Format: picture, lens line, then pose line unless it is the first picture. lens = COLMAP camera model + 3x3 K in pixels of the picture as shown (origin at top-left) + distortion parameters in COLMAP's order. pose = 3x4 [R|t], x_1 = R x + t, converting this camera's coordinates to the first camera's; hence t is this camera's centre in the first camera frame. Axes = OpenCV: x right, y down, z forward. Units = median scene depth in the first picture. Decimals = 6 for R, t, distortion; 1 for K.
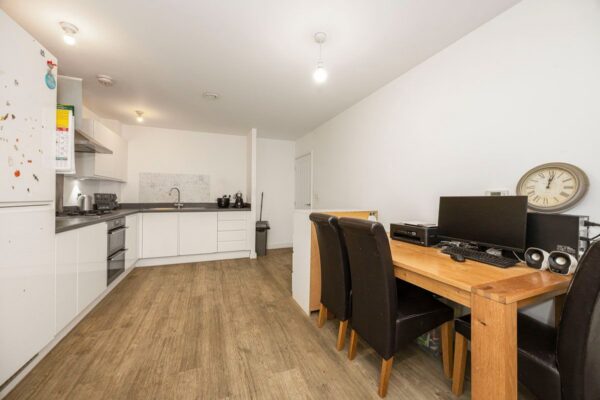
lens RADIAL K [[238.4, 0, 301.5], [0, 238.4, 194.6], [0, 0, 1]] dist [0.022336, 0.000049]
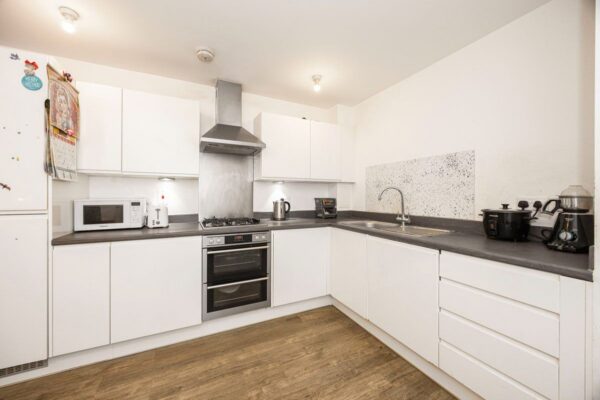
lens RADIAL K [[229.7, 0, 297.8], [0, 229.7, 196.5], [0, 0, 1]] dist [-0.000183, -0.000015]
pose [[0.068052, -0.006258, -0.997662, -0.034045], [0.007849, 0.999953, -0.005737, -0.005394], [0.997651, -0.007440, 0.068098, 0.770724]]
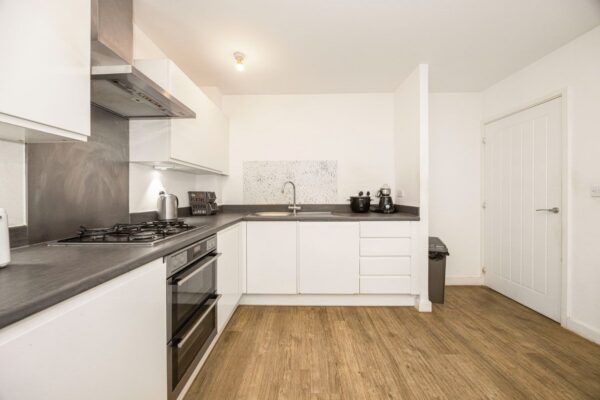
lens RADIAL K [[231.1, 0, 297.8], [0, 231.1, 197.6], [0, 0, 1]] dist [-0.000286, -0.000011]
pose [[0.921861, -0.004748, -0.387492, -0.272566], [0.013537, 0.999709, 0.019955, 0.003355], [0.387284, -0.023641, 0.921657, 0.447954]]
